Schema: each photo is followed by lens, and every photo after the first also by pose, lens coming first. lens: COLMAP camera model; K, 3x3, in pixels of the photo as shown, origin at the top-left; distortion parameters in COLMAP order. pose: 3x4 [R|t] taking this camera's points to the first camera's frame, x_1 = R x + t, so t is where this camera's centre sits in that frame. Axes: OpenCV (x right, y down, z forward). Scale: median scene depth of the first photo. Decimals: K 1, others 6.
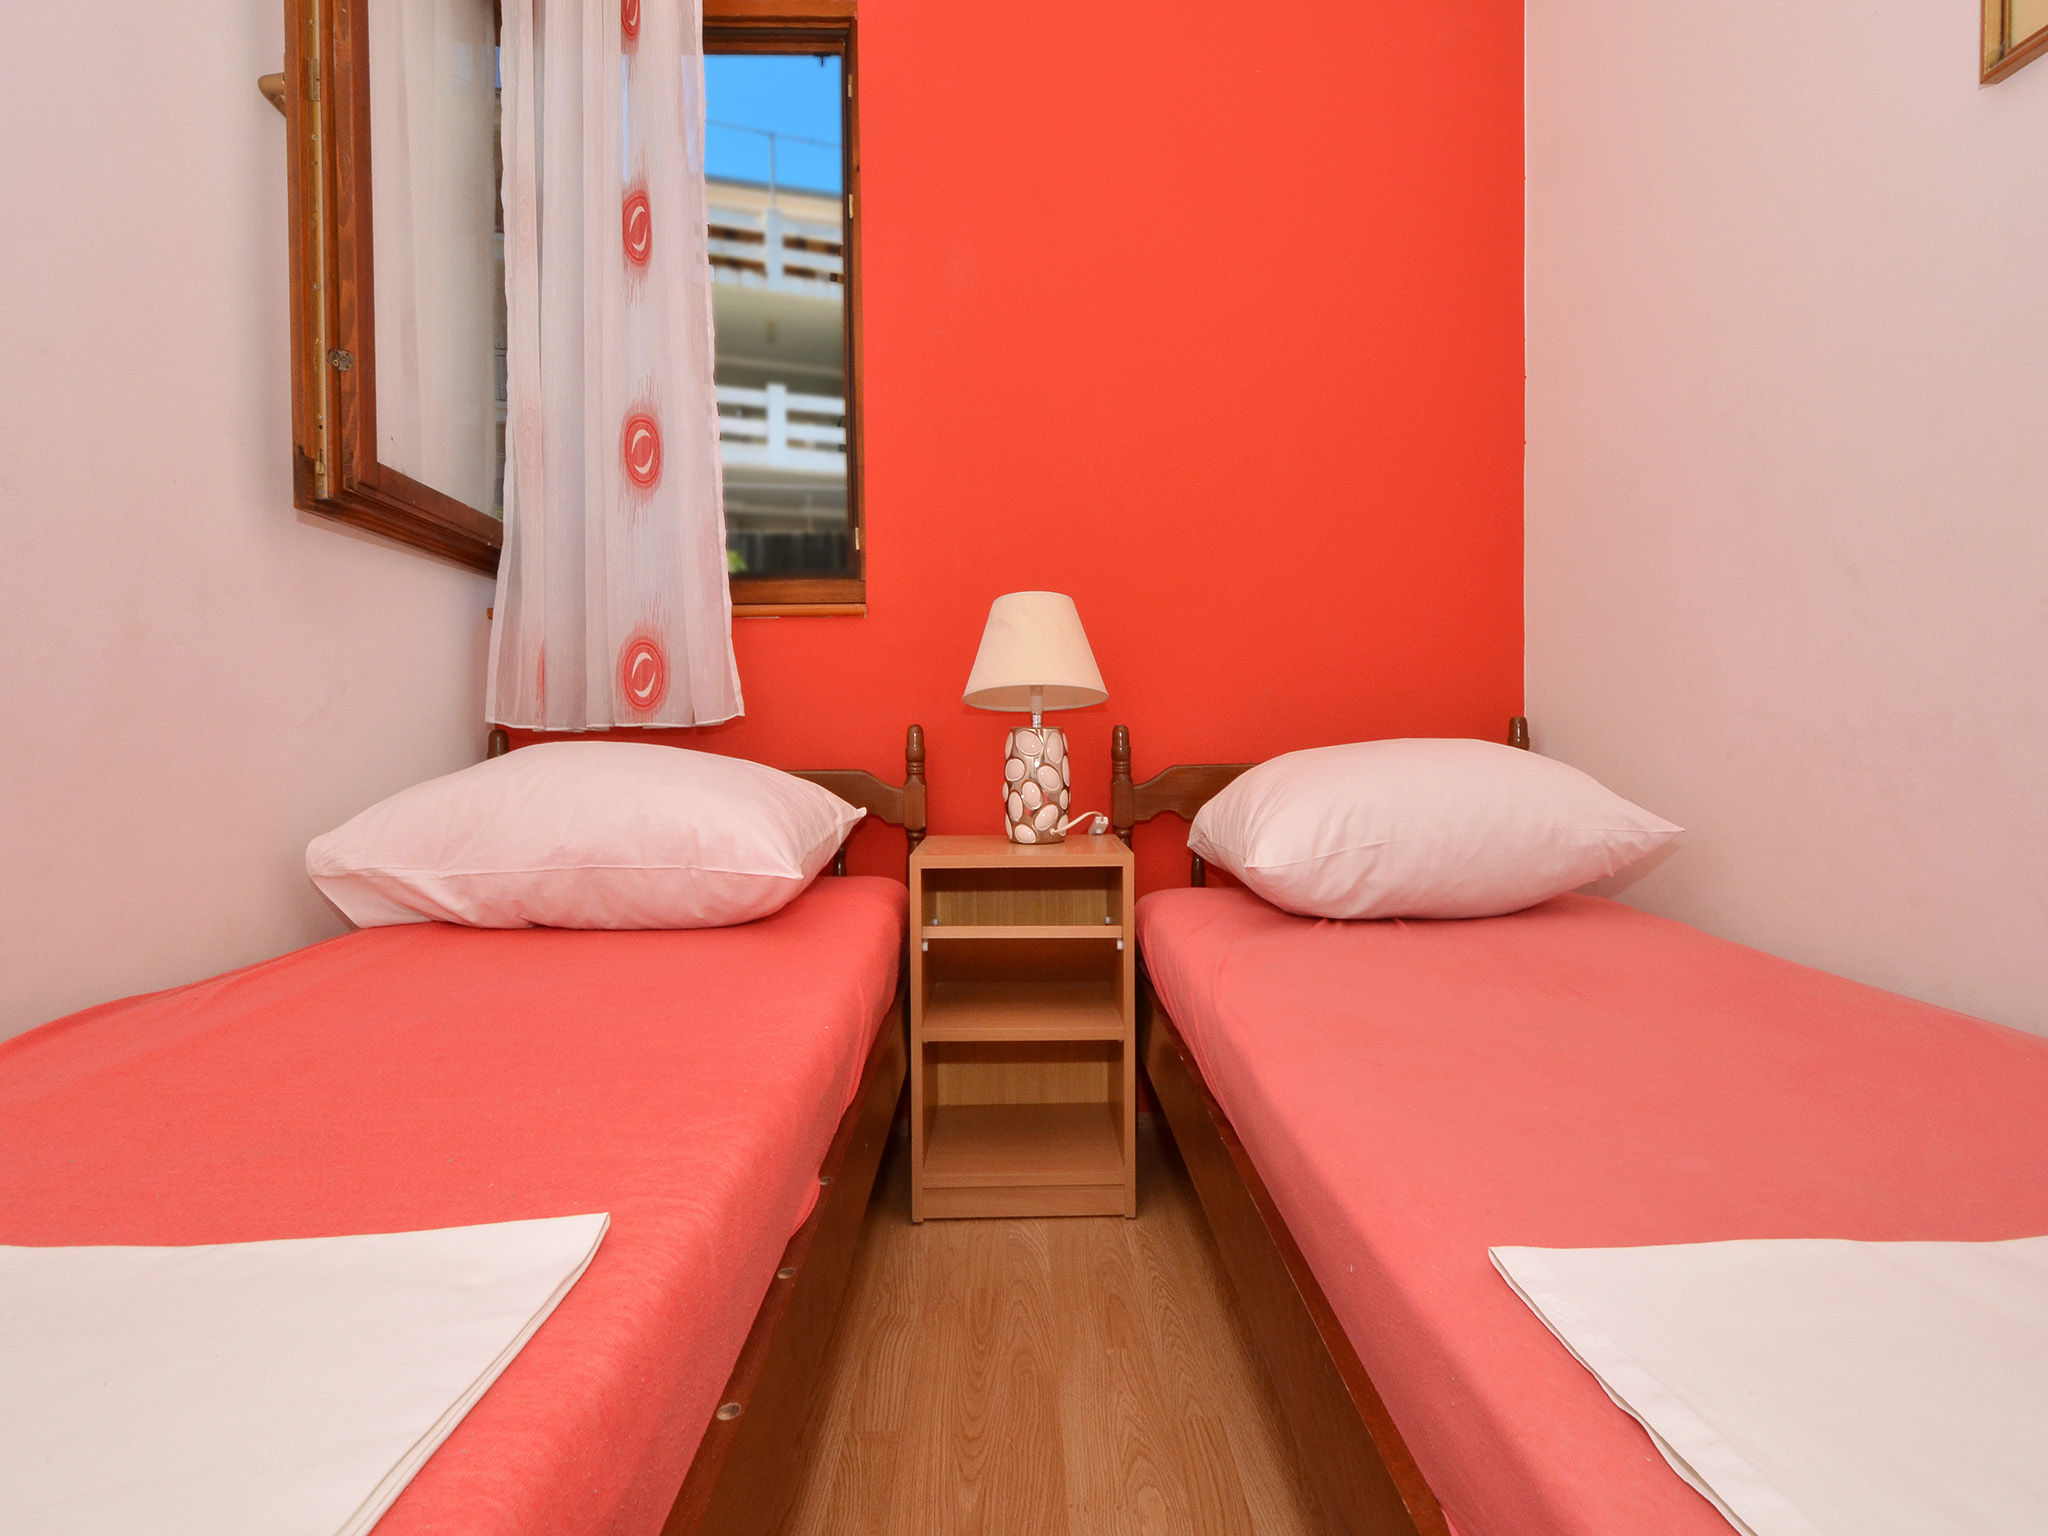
lens RADIAL K [[949.7, 0, 1033.2], [0, 949.7, 776.8], [0, 0, 1]] dist [0.002505, 0.000283]
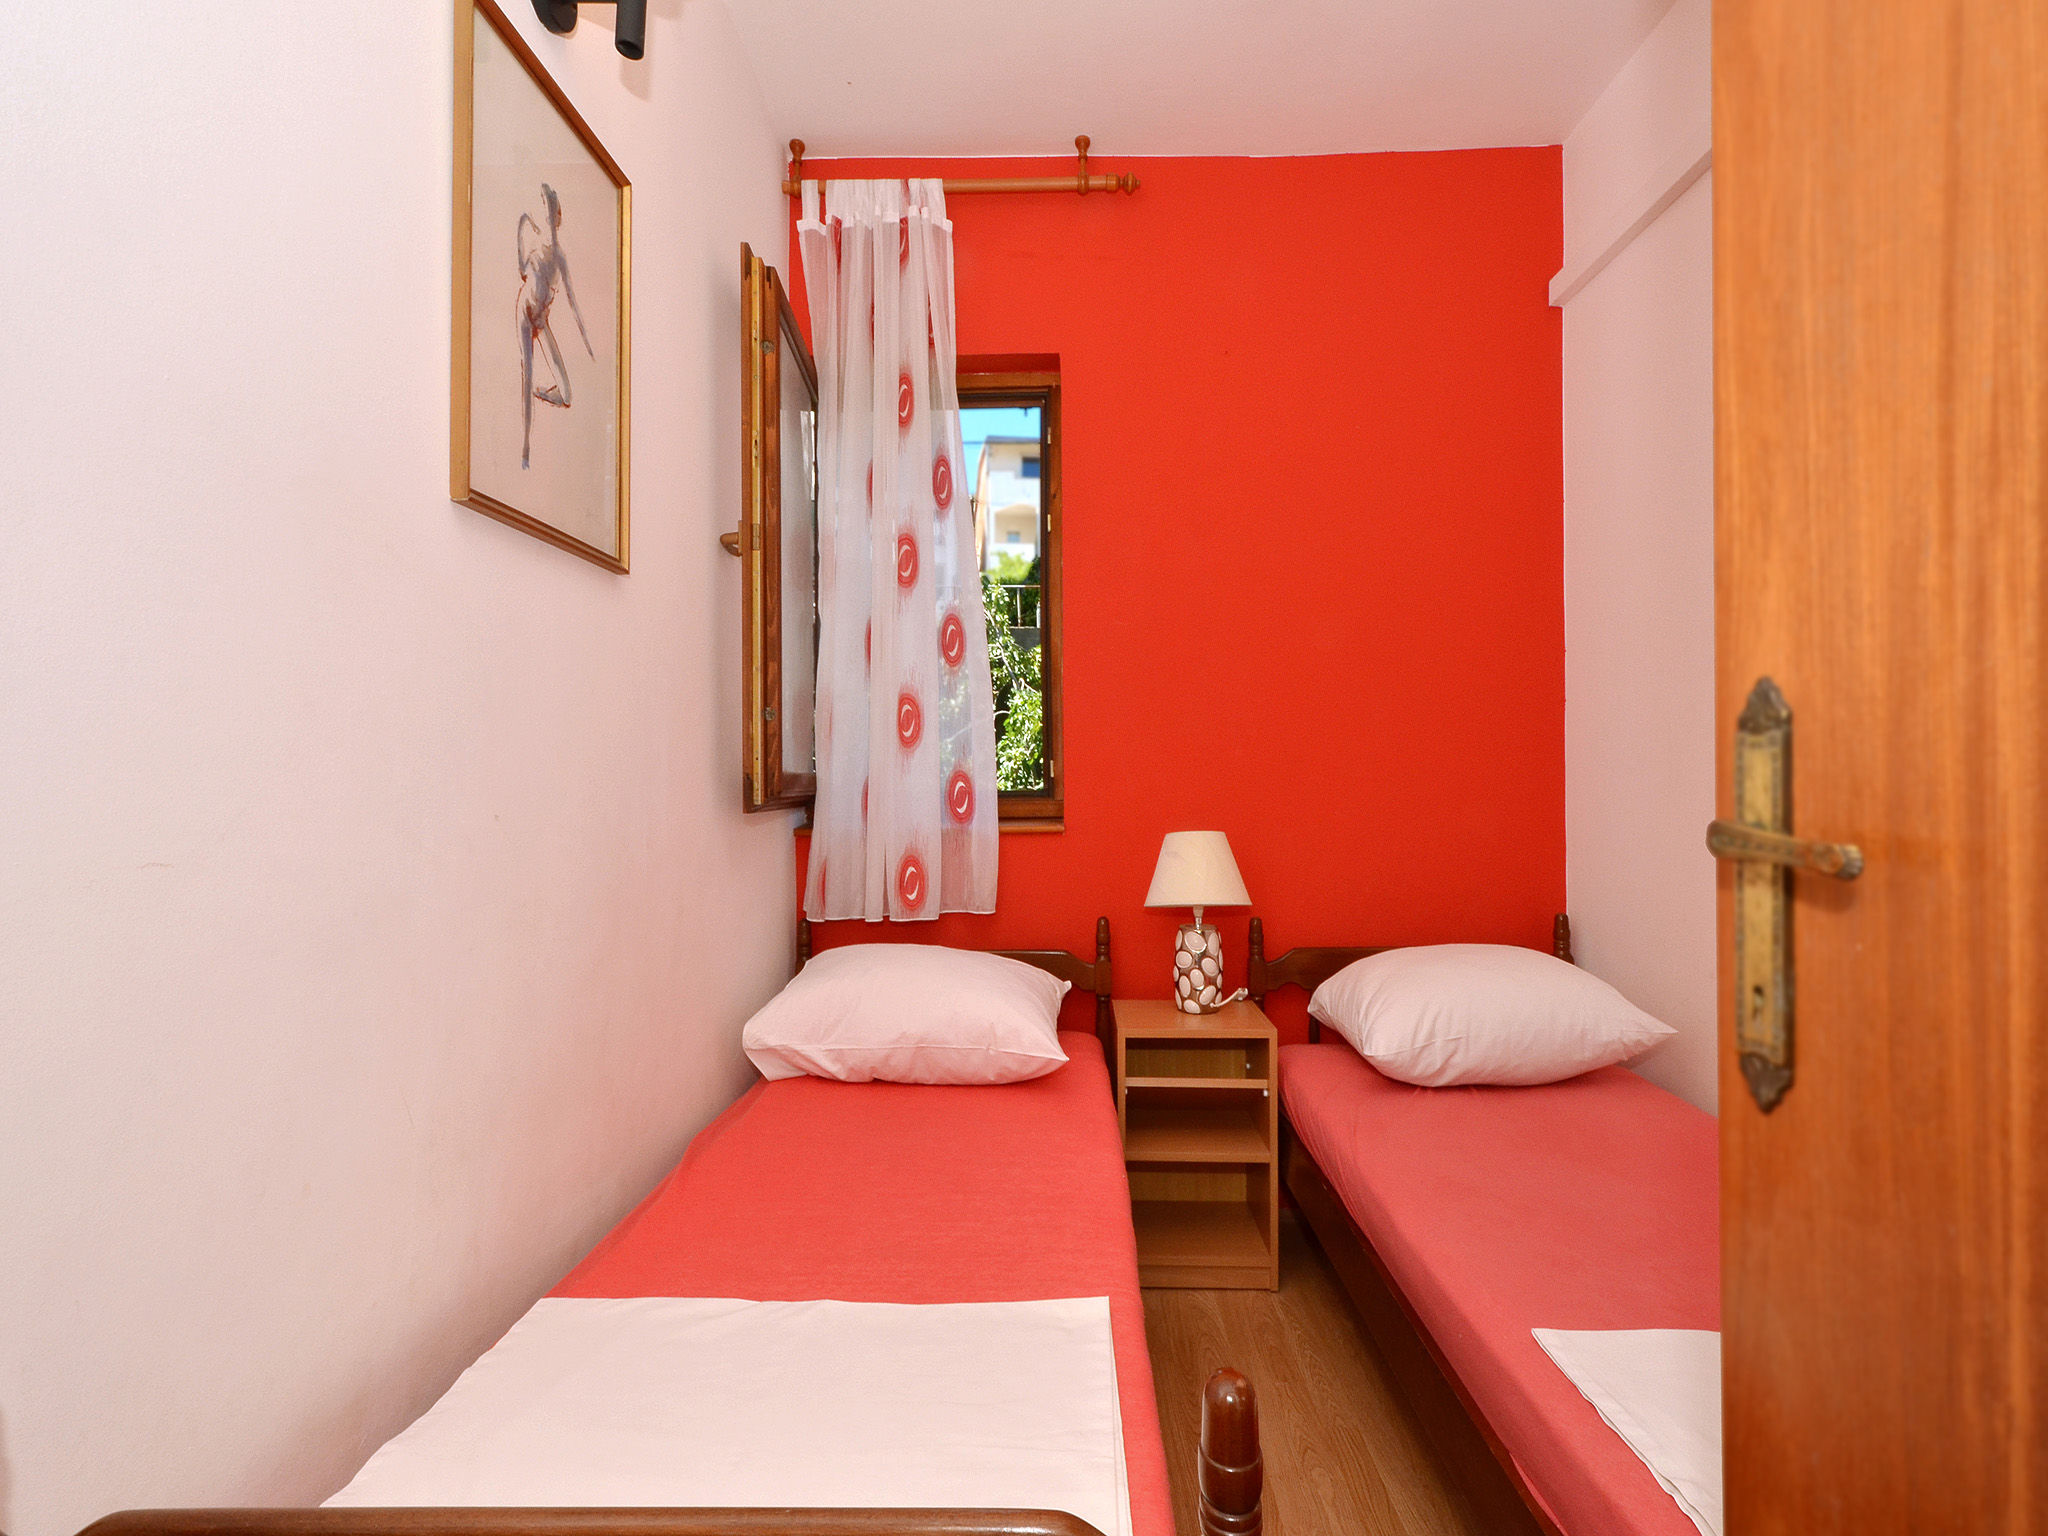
lens RADIAL K [[917.4, 0, 1033.6], [0, 917.4, 818.5], [0, 0, 1]] dist [-0.002747, -0.000081]
pose [[0.998092, 0.004600, -0.061566, -0.176364], [-0.005924, 0.999755, -0.021343, -0.205579], [0.061452, 0.021667, 0.997875, -0.392280]]
